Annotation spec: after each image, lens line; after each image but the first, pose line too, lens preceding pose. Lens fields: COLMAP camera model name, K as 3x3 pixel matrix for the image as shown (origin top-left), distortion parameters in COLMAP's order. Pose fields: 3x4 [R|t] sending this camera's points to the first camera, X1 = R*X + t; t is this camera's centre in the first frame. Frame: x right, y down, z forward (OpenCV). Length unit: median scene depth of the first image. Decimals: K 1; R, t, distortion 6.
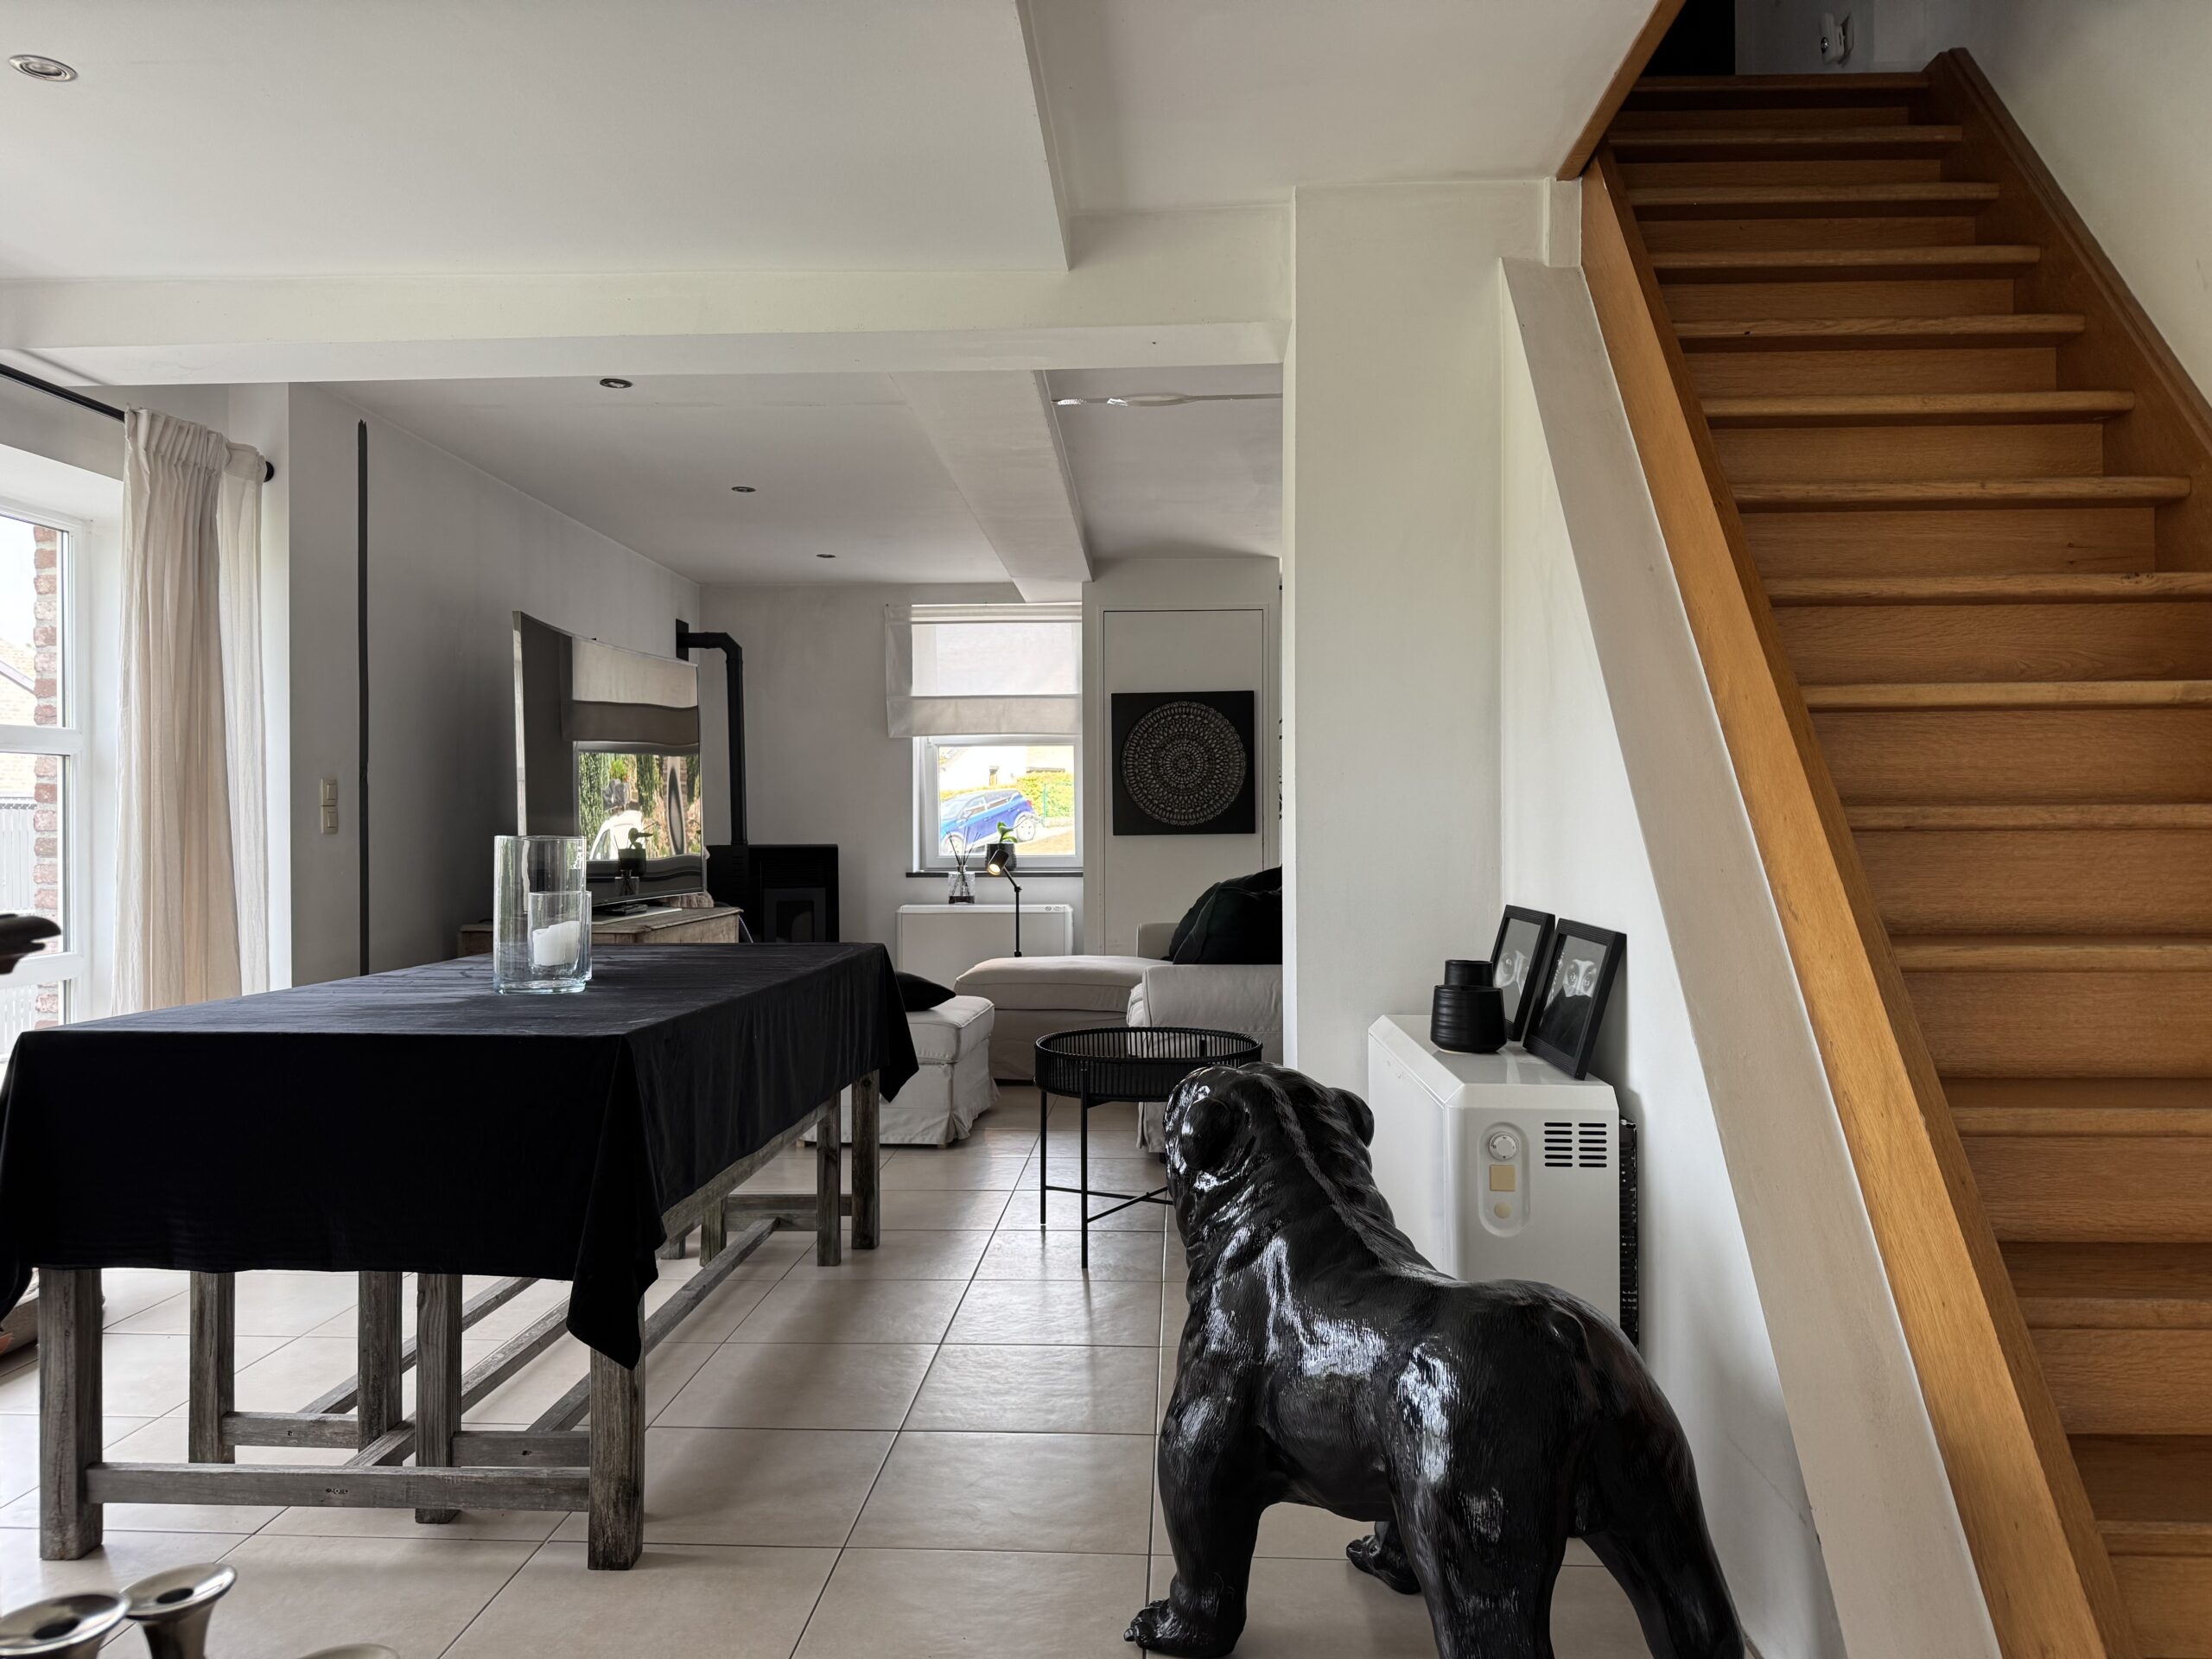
lens RADIAL K [[1558.9, 0, 1108.1], [0, 1558.9, 836.2], [0, 0, 1]] dist [0.075586, -0.099148]
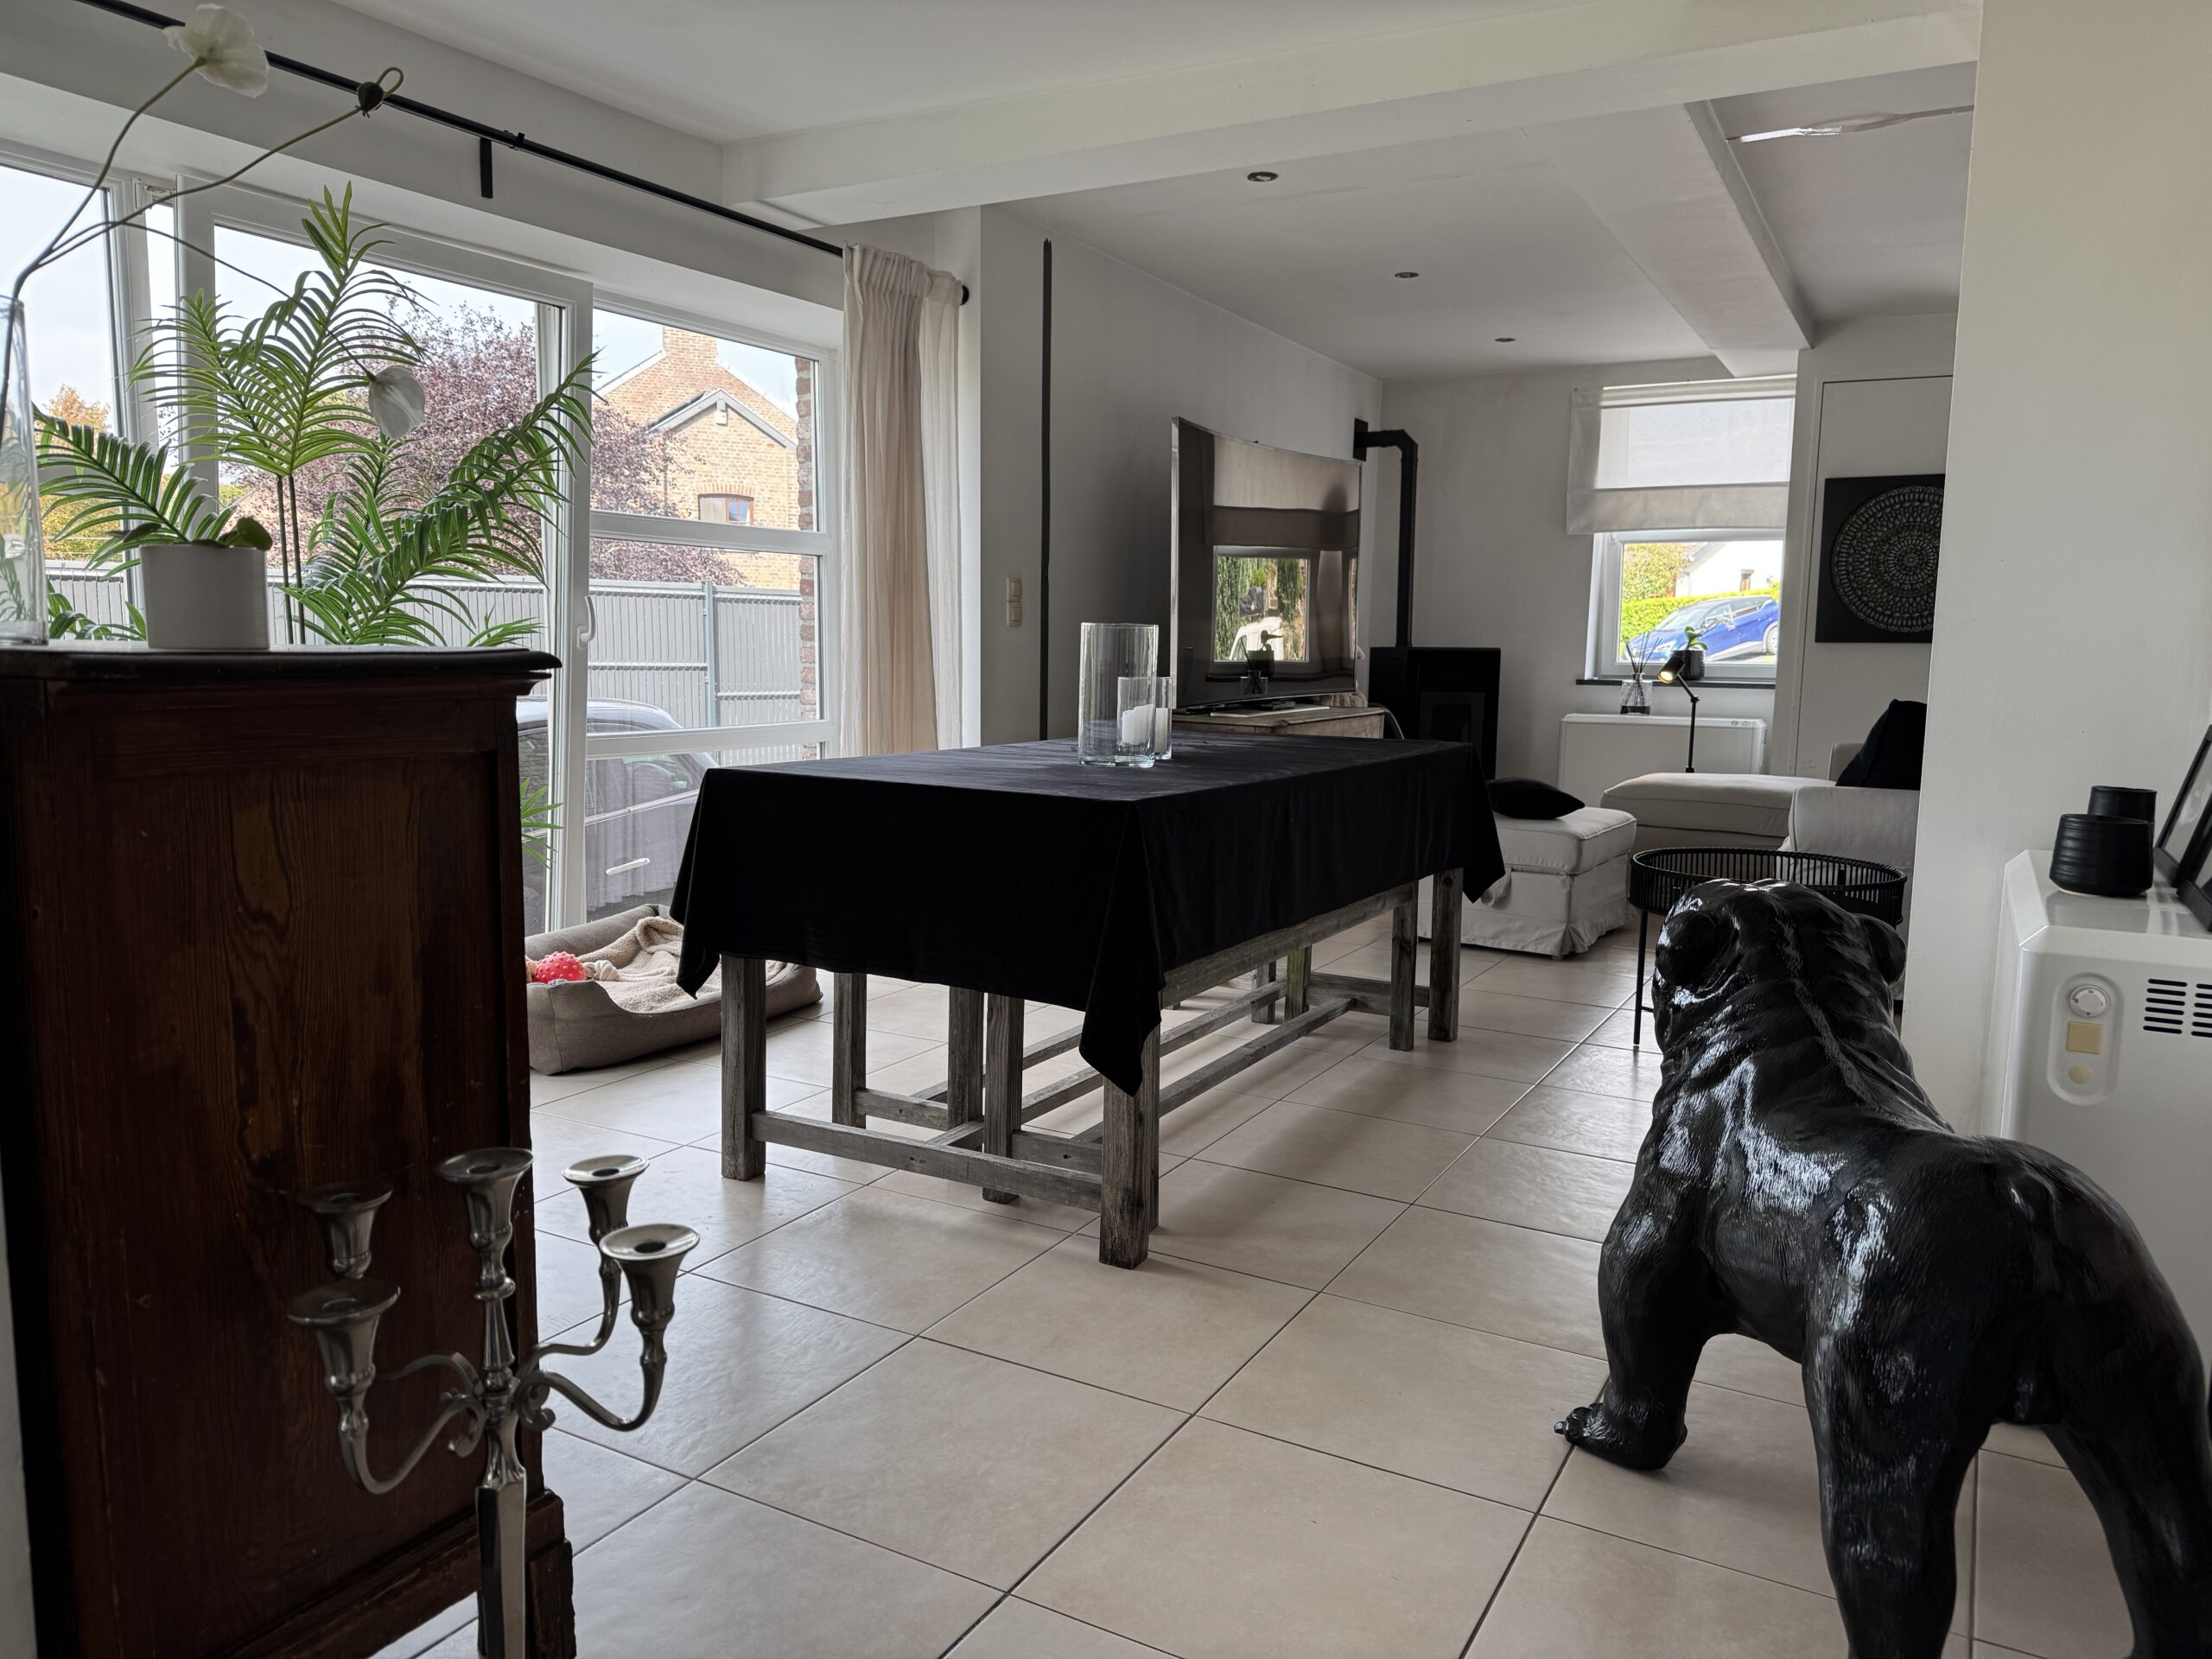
lens RADIAL K [[1558.9, 0, 1102.2], [0, 1558.9, 851.4], [0, 0, 1]] dist [0.075586, -0.099148]
pose [[0.895222, 0.077449, -0.438839, 0.062254], [-0.019658, 0.990686, 0.134740, 0.006199], [0.445187, -0.111995, 0.888406, 0.009104]]
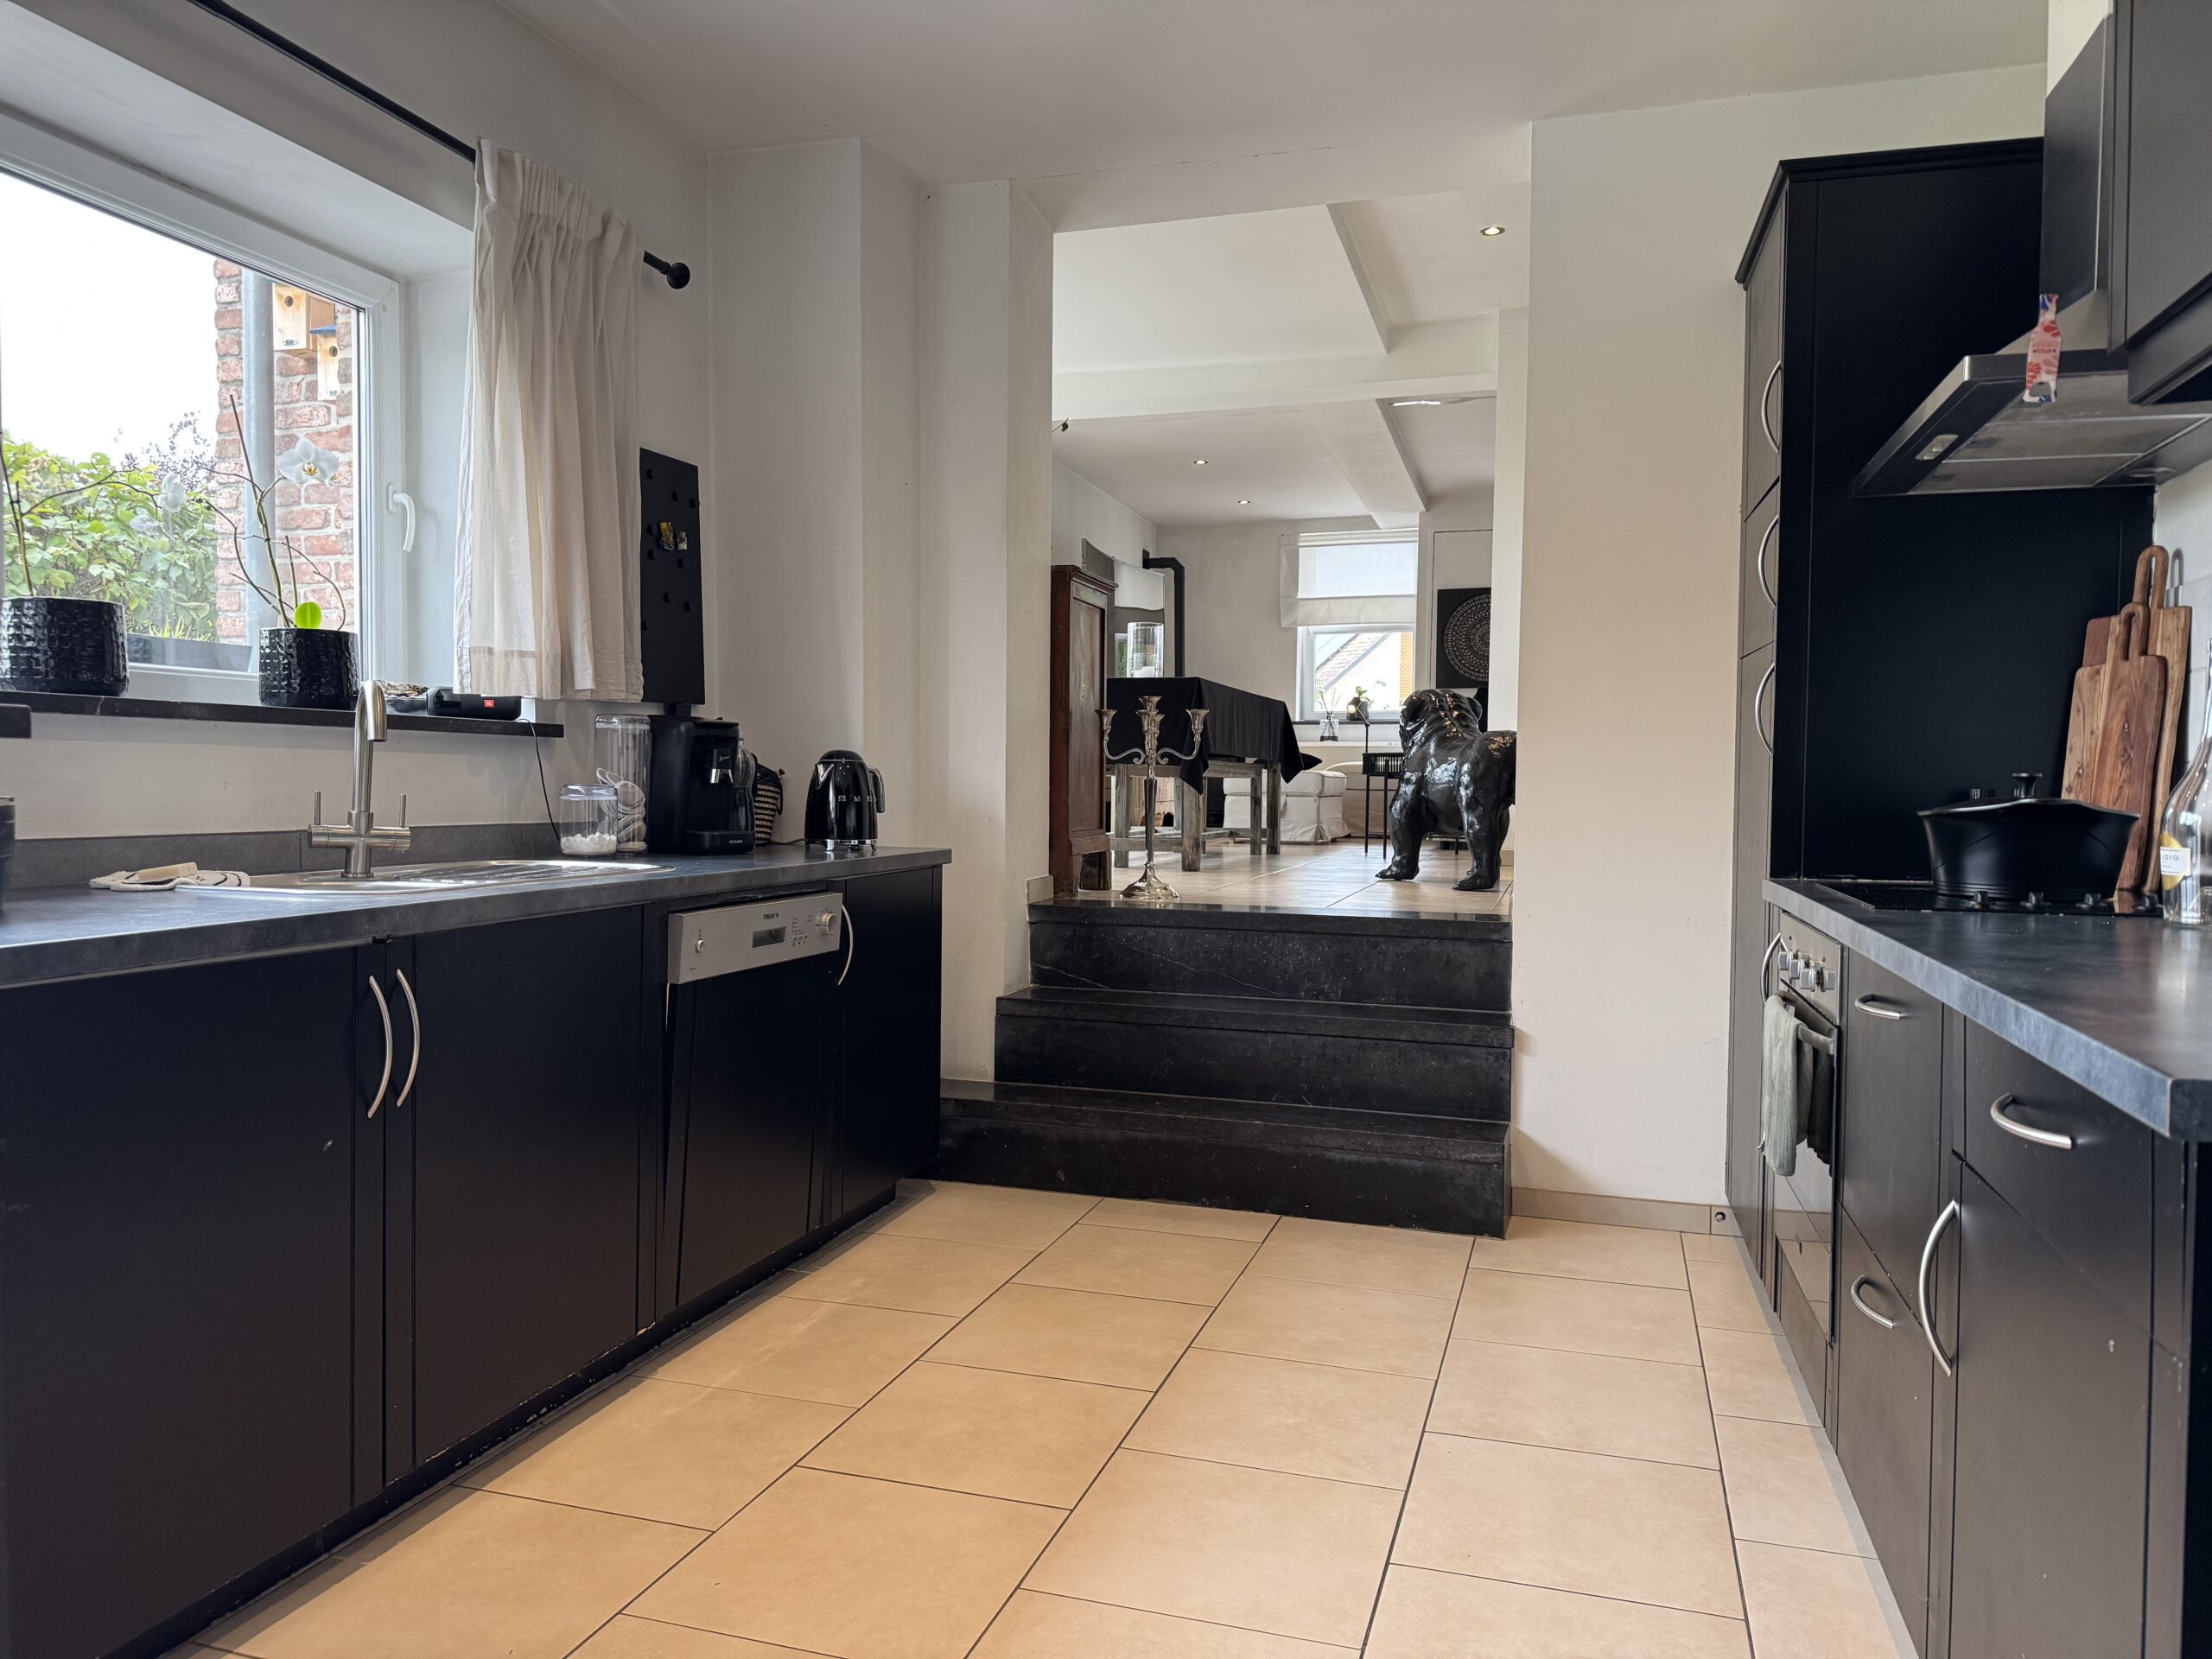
lens RADIAL K [[1558.9, 0, 1071.6], [0, 1558.9, 862.3], [0, 0, 1]] dist [0.075586, -0.099148]
pose [[0.965791, 0.025643, -0.258052, 0.079636], [-0.013489, 0.998719, 0.048760, 0.133078], [0.258972, -0.043611, 0.964900, -0.709924]]
